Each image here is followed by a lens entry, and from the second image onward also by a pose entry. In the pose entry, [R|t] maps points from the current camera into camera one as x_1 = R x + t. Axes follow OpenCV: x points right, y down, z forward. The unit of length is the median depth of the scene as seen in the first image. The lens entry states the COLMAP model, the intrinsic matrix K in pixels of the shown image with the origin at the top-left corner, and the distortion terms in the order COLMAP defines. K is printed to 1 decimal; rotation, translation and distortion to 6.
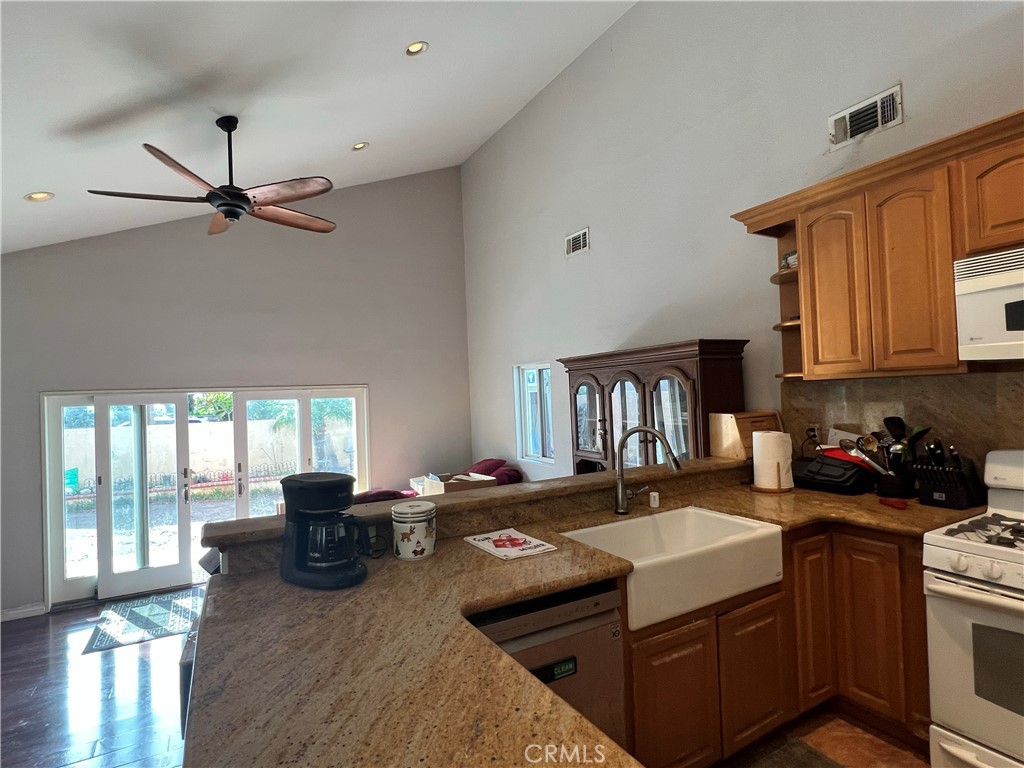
lens RADIAL K [[529.1, 0, 511.3], [0, 529.1, 387.3], [0, 0, 1]] dist [-0.005030, 0.000850]
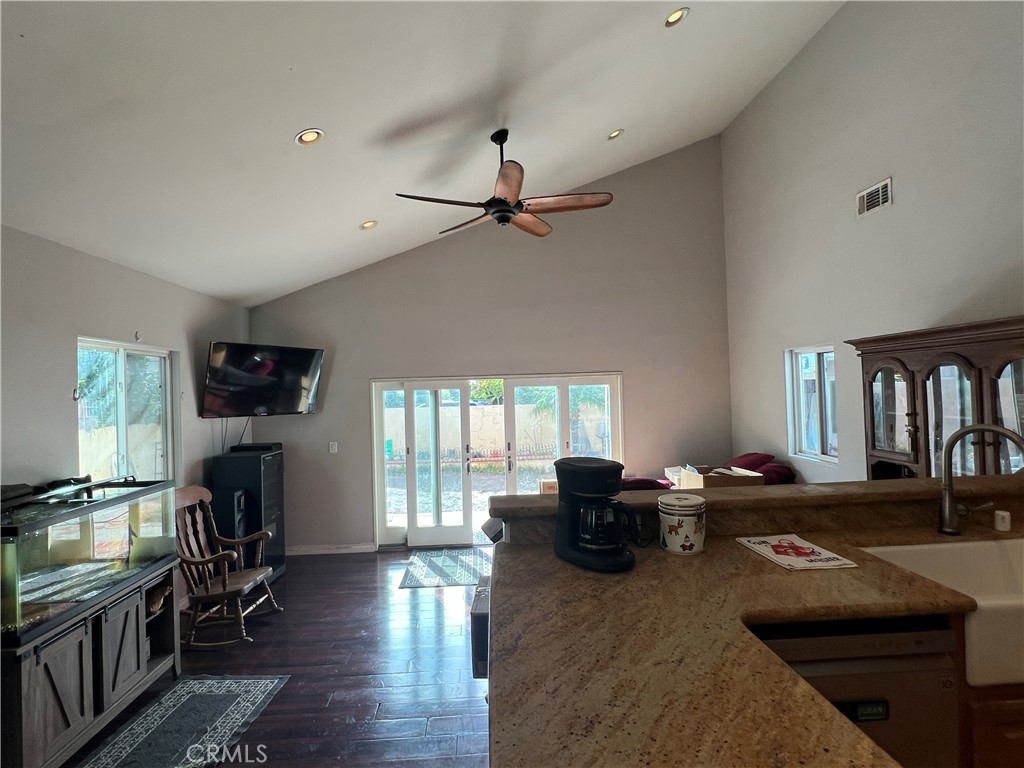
lens RADIAL K [[529.1, 0, 510.7], [0, 529.1, 386.7], [0, 0, 1]] dist [-0.005030, 0.000850]
pose [[0.894865, 0.006918, -0.446283, -0.026684], [0.003550, 0.999738, 0.022614, -0.000701], [0.446322, -0.021821, 0.894606, 0.006583]]
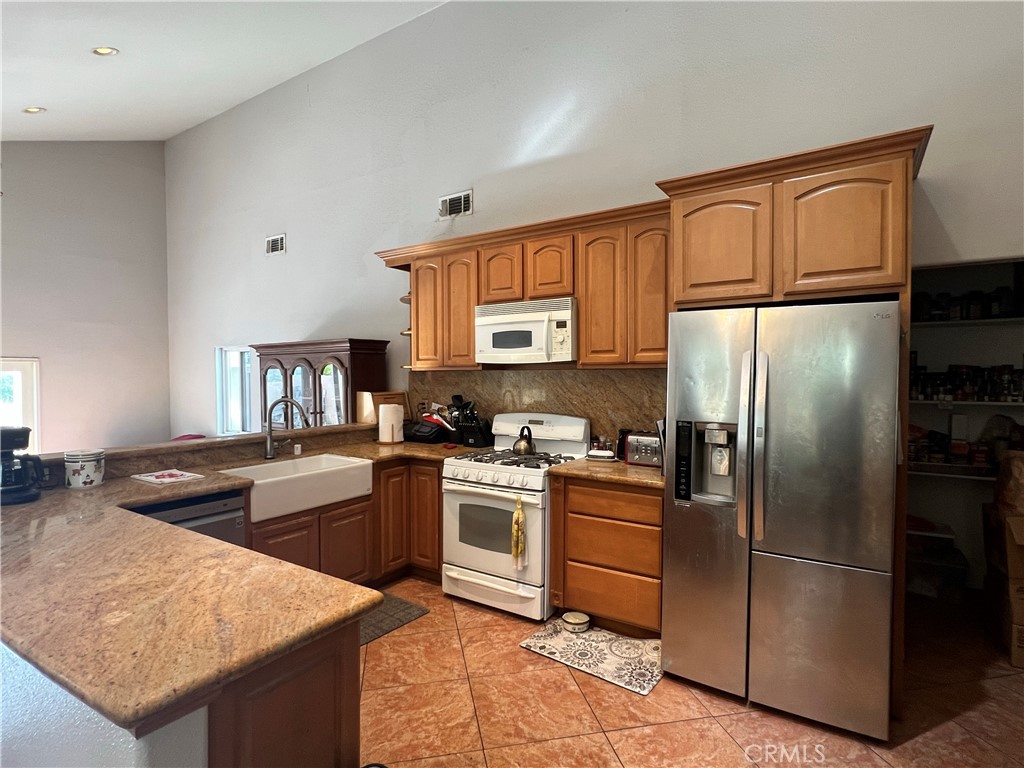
lens RADIAL K [[529.1, 0, 515.2], [0, 529.1, 386.4], [0, 0, 1]] dist [-0.005030, 0.000850]
pose [[0.889157, 0.024617, 0.456940, 0.135723], [-0.036695, 0.999172, 0.017576, -0.005815], [-0.456129, -0.032395, 0.889324, -0.546114]]
